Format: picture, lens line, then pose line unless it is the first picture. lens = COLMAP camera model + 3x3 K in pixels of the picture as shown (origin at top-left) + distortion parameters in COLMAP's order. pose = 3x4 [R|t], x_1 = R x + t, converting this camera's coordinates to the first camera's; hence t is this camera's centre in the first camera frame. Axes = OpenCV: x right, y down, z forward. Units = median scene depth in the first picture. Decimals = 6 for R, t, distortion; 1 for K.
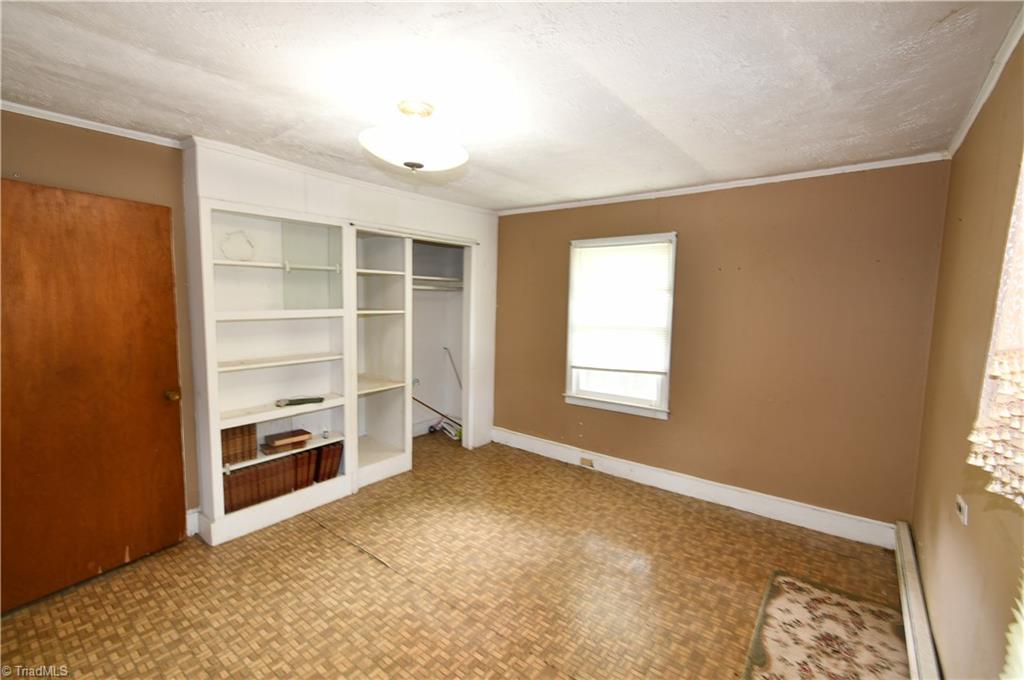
lens RADIAL K [[448.1, 0, 512.0], [0, 448.1, 340.0], [0, 0, 1]] dist [0.001314, 0.000359]
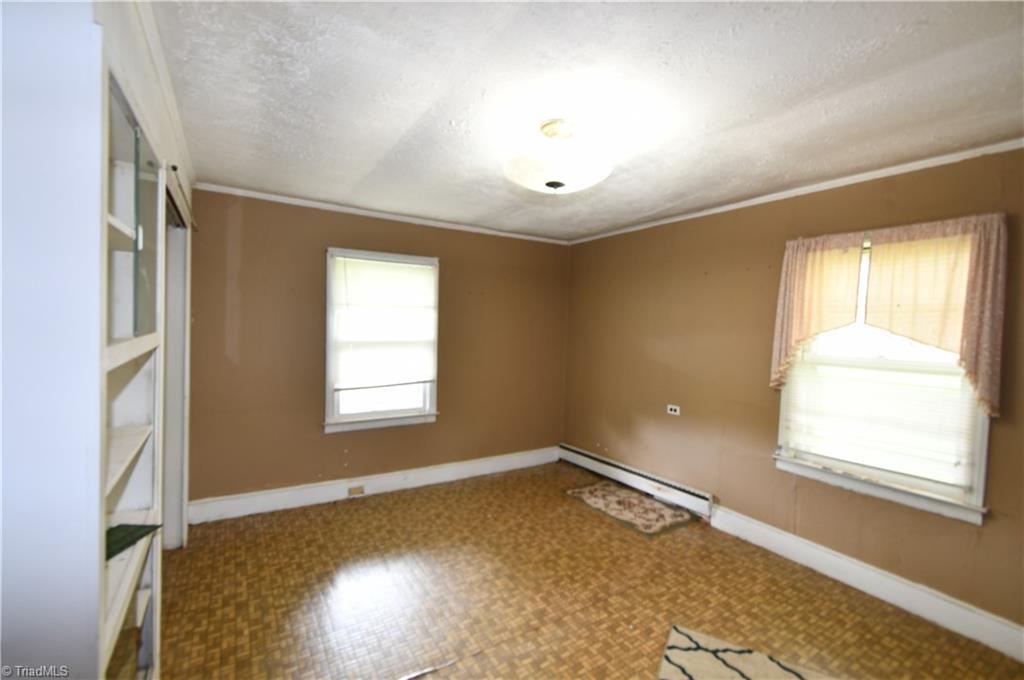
lens RADIAL K [[448.1, 0, 512.0], [0, 448.1, 340.0], [0, 0, 1]] dist [0.001314, 0.000359]
pose [[0.341392, -0.042050, 0.938980, -0.671032], [0.059238, 0.997975, 0.023154, -0.044788], [-0.938052, 0.047718, 0.343192, 0.430758]]
